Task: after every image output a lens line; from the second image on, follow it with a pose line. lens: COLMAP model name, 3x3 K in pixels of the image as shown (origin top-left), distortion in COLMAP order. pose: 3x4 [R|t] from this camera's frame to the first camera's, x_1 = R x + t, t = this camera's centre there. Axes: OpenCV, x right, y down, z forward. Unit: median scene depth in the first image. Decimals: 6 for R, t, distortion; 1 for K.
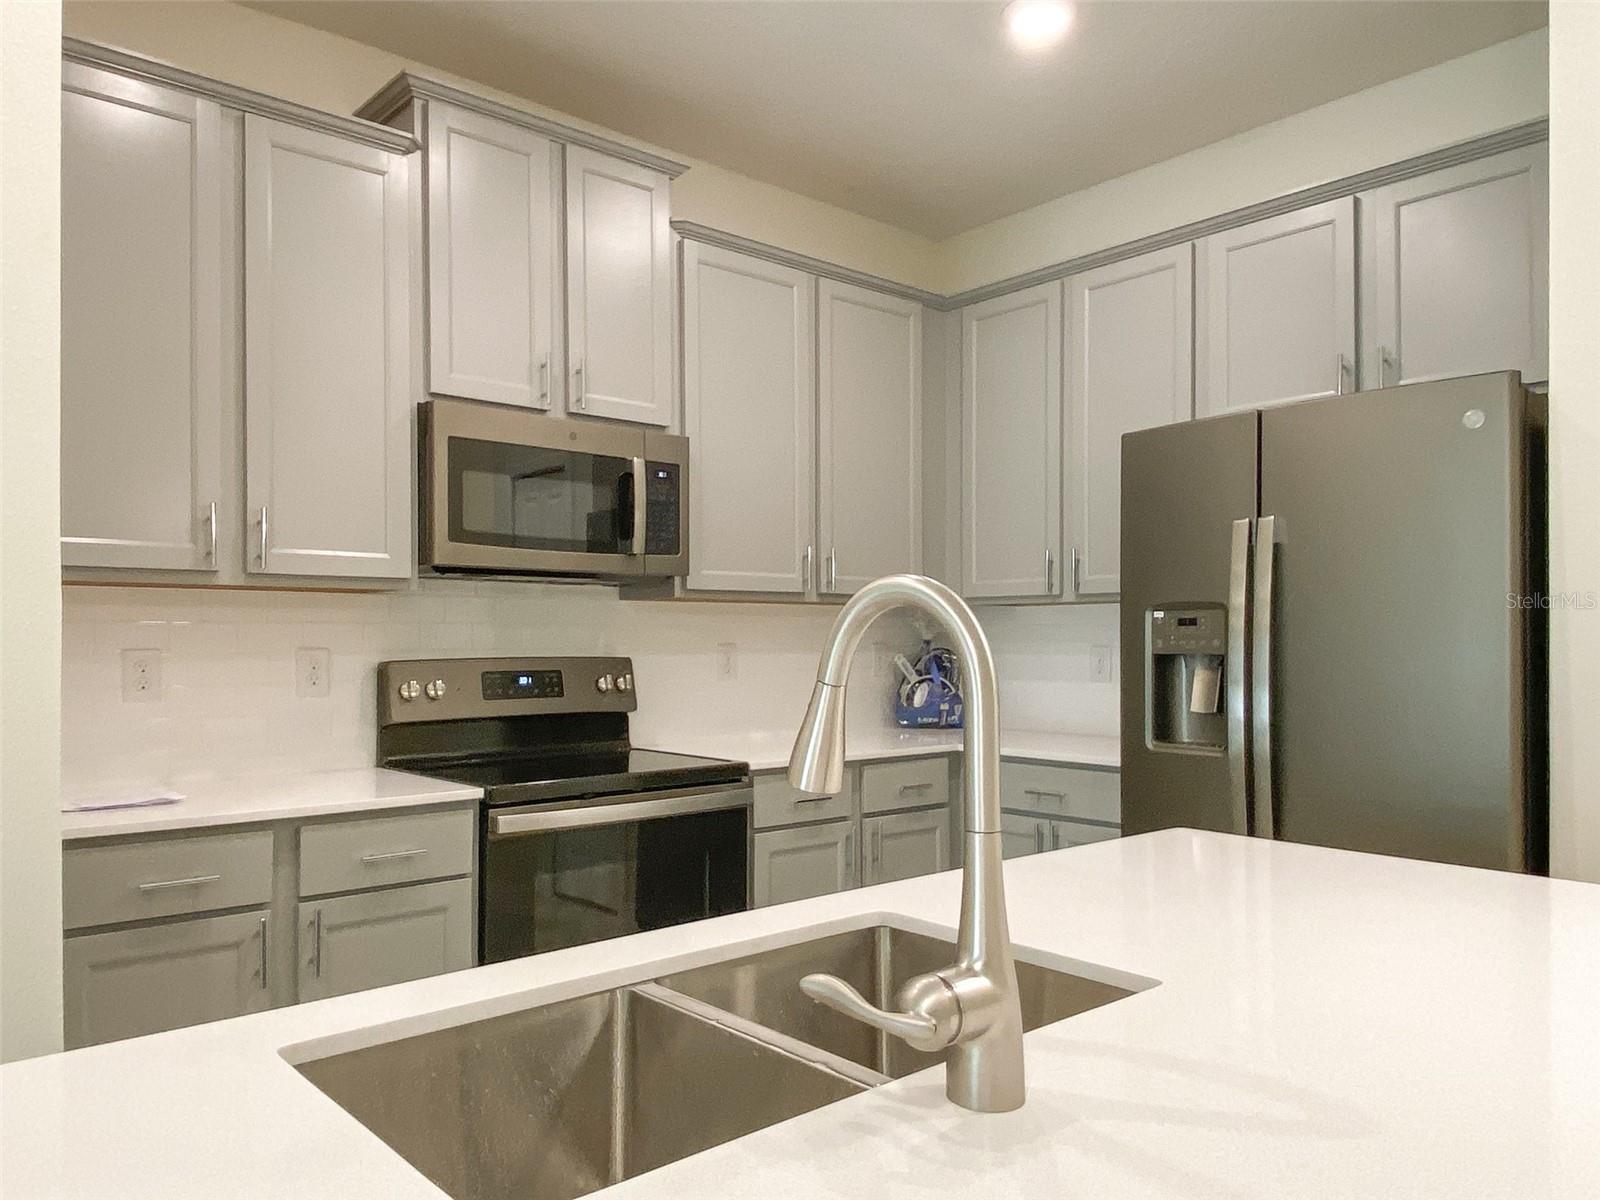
lens RADIAL K [[1141.2, 0, 788.7], [0, 1141.2, 625.0], [0, 0, 1]] dist [0.060845, 0.000838]
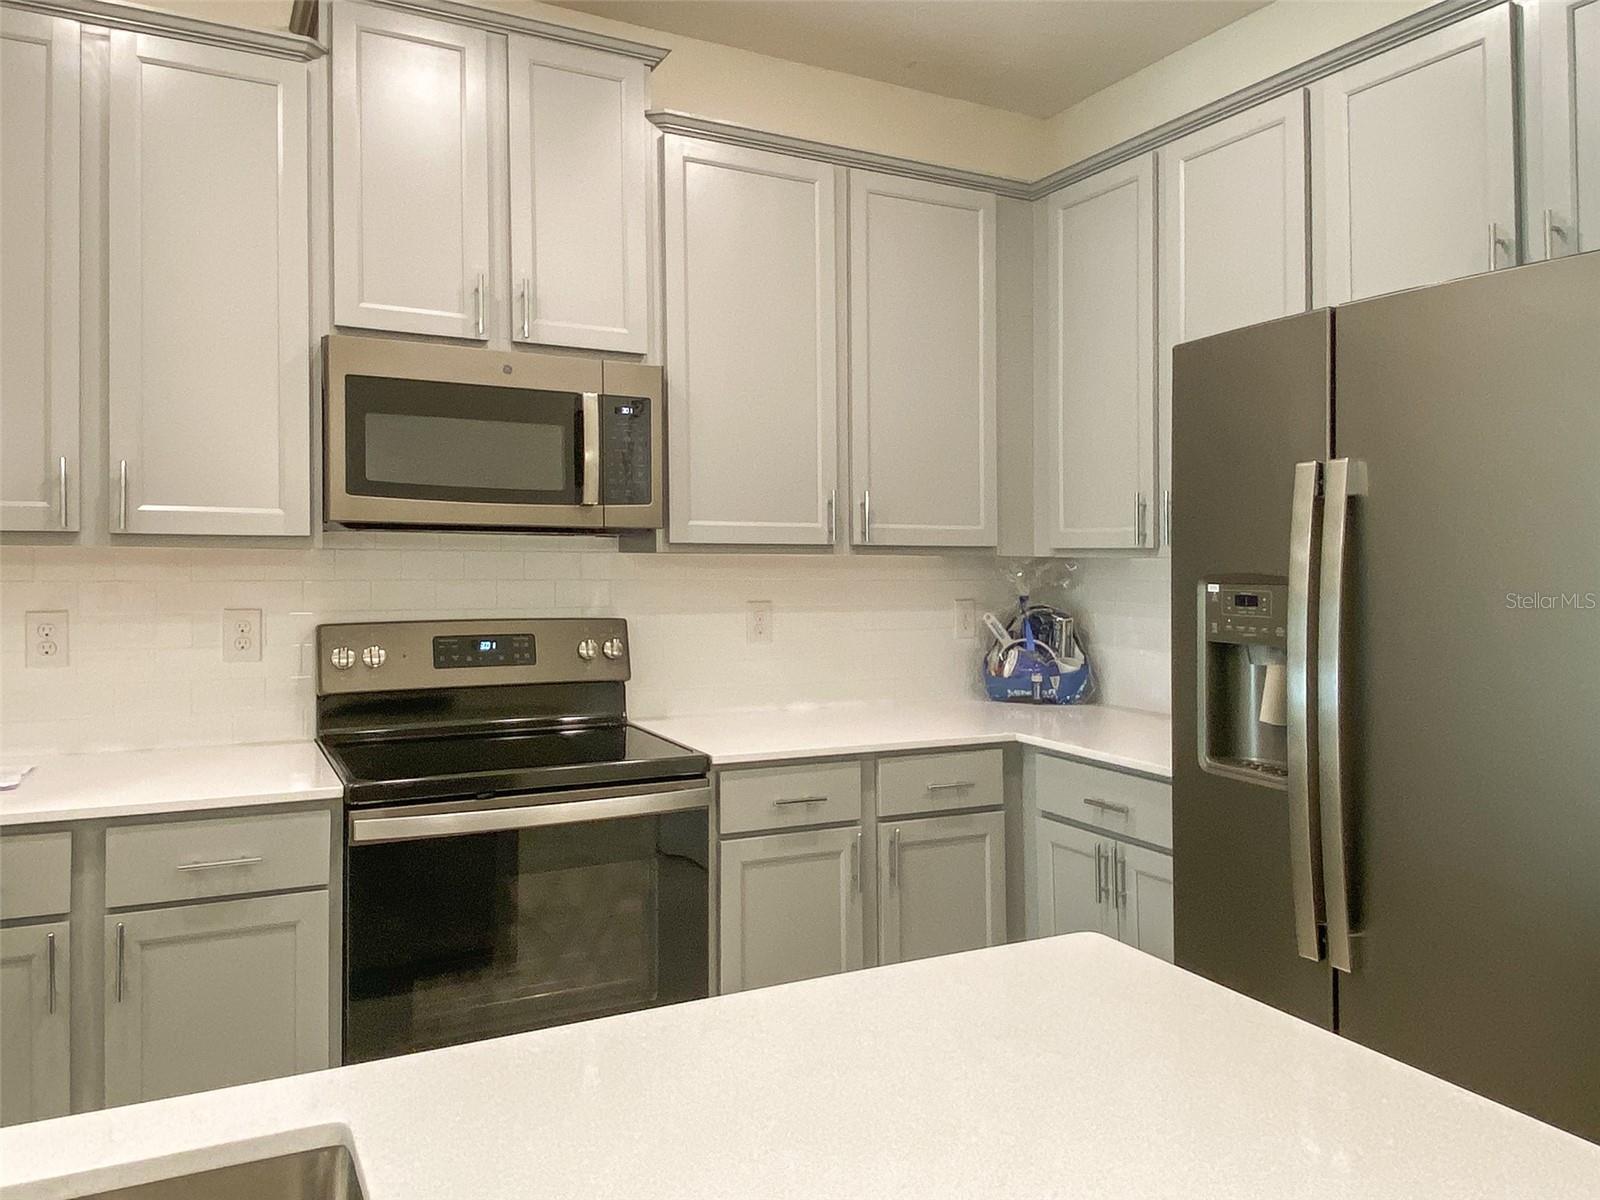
lens RADIAL K [[1151.2, 0, 797.7], [0, 1151.2, 539.4], [0, 0, 1]] dist [0.030350, -0.002516]
pose [[0.971527, 0.006010, -0.236853, 0.217765], [-0.006832, 0.999973, -0.002650, -0.033647], [0.236831, 0.004192, 0.971542, 0.194654]]
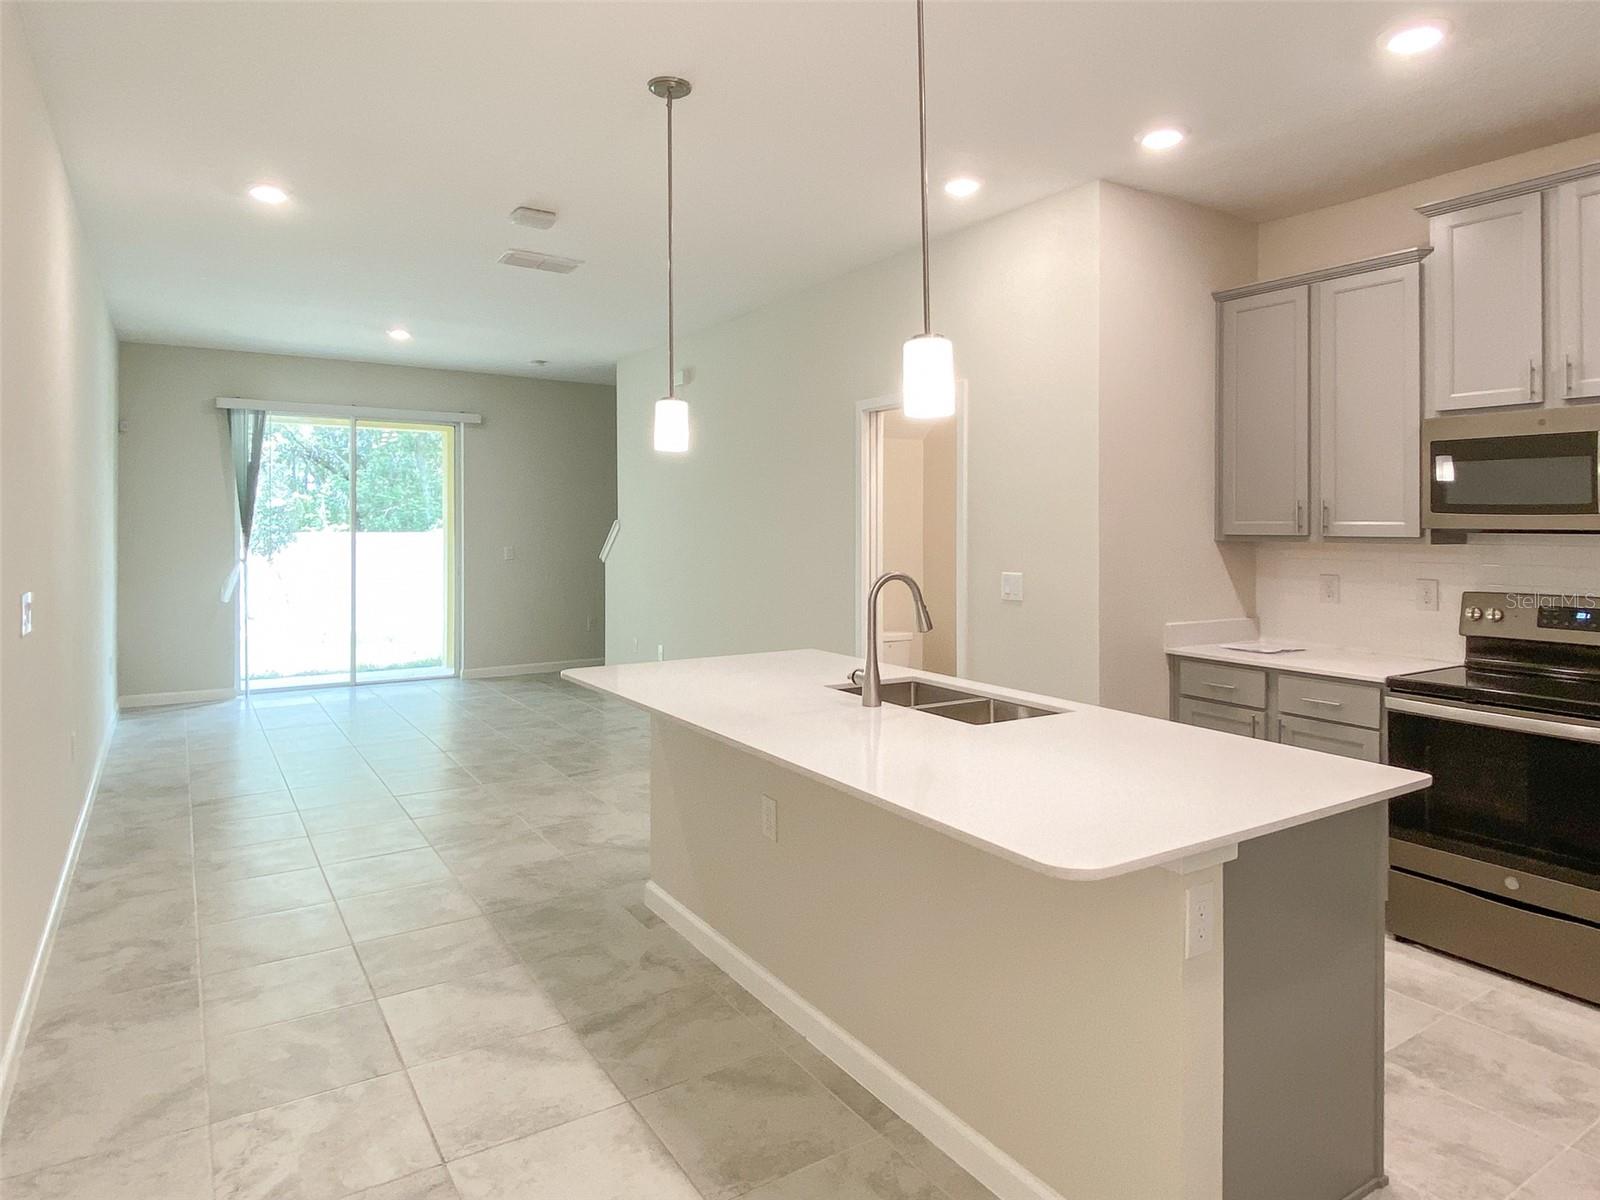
lens RADIAL K [[979.5, 0, 797.0], [0, 979.5, 527.6], [0, 0, 1]] dist [0.052862, -0.026300]
pose [[-0.143982, 0.001436, -0.989579, 0.964179], [0.008519, 0.999964, 0.000211, -0.053830], [0.989544, -0.008400, -0.143989, 0.335014]]
